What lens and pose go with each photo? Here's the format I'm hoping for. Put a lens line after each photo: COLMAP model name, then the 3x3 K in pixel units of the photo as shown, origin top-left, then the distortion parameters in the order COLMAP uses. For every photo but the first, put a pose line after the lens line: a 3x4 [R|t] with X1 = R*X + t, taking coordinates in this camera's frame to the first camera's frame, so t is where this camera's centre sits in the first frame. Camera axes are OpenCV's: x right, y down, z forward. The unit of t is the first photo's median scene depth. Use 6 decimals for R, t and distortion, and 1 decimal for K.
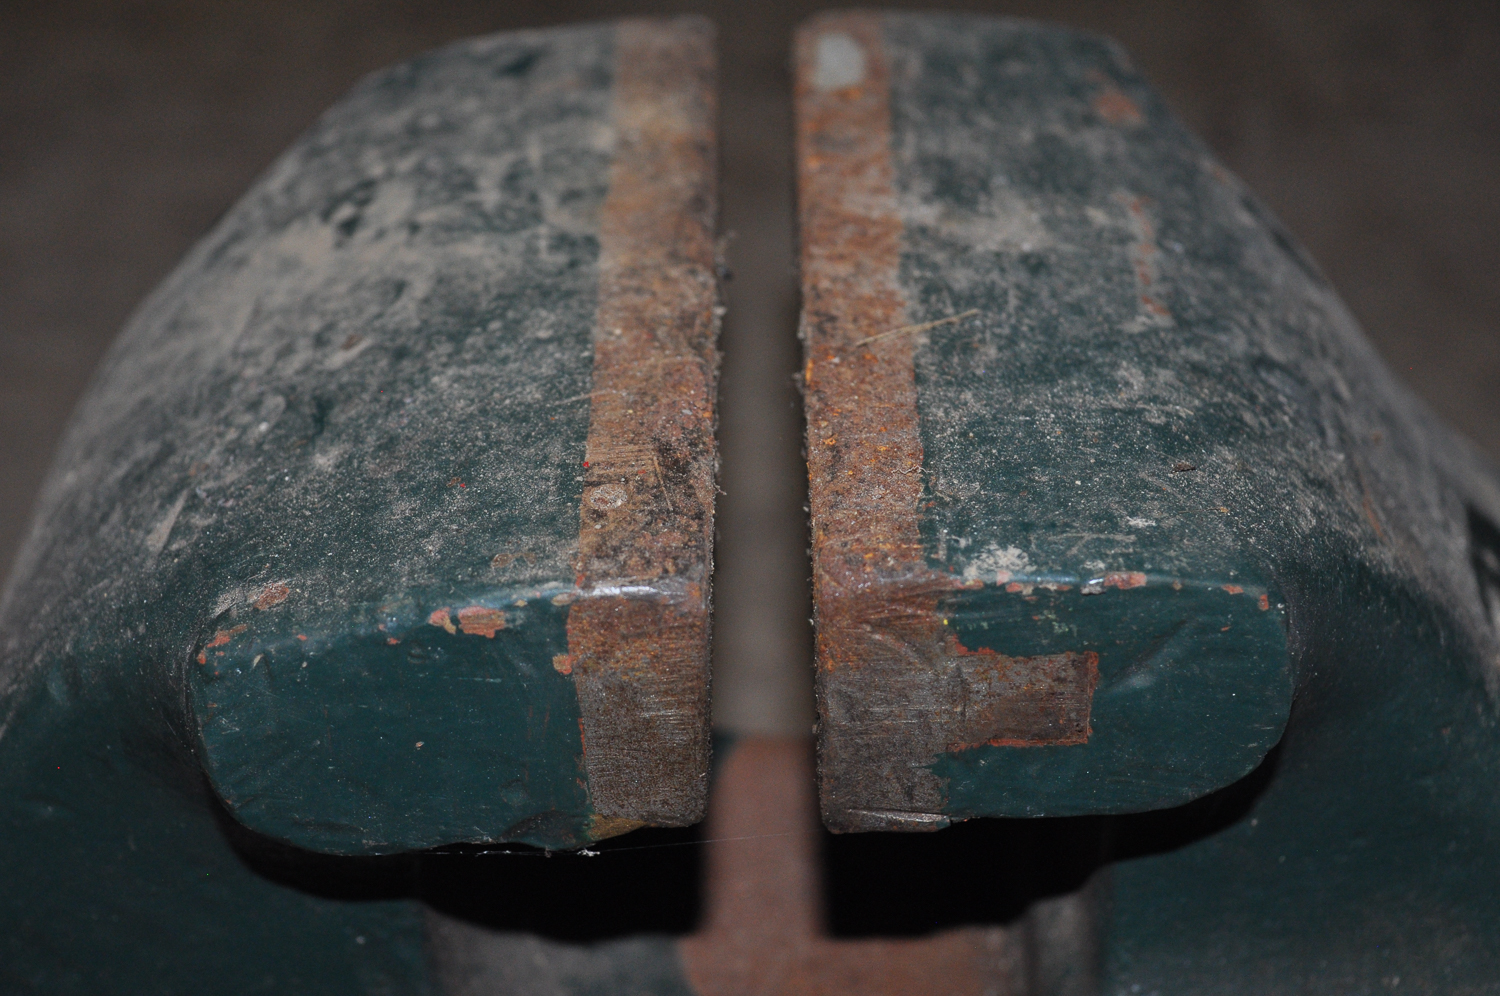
lens RADIAL K [[3067.0, 0, 750.3], [0, 3067.0, 498.2], [0, 0, 1]] dist [-0.116505, 0.000000]
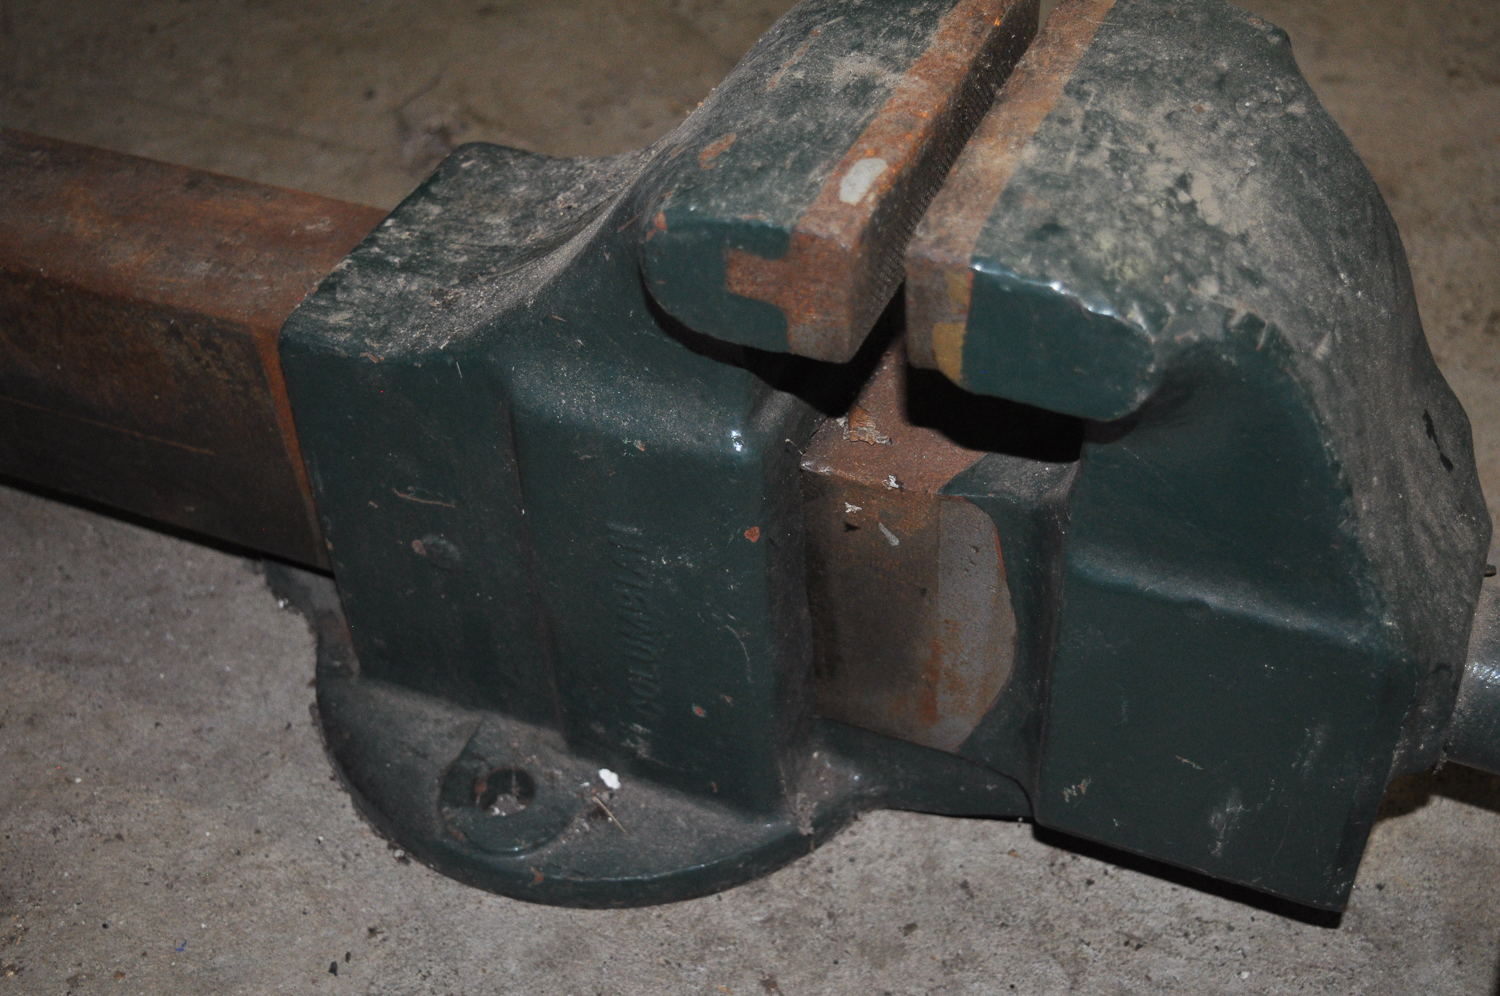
lens RADIAL K [[2019.1, 0, 750.4], [0, 2019.1, 497.5], [0, 0, 1]] dist [-0.016242, 0.000000]
pose [[-0.922077, -0.217847, 0.319869, -0.323108], [0.238887, 0.329881, 0.913297, -1.180219], [-0.304478, 0.918543, -0.252135, 1.596277]]
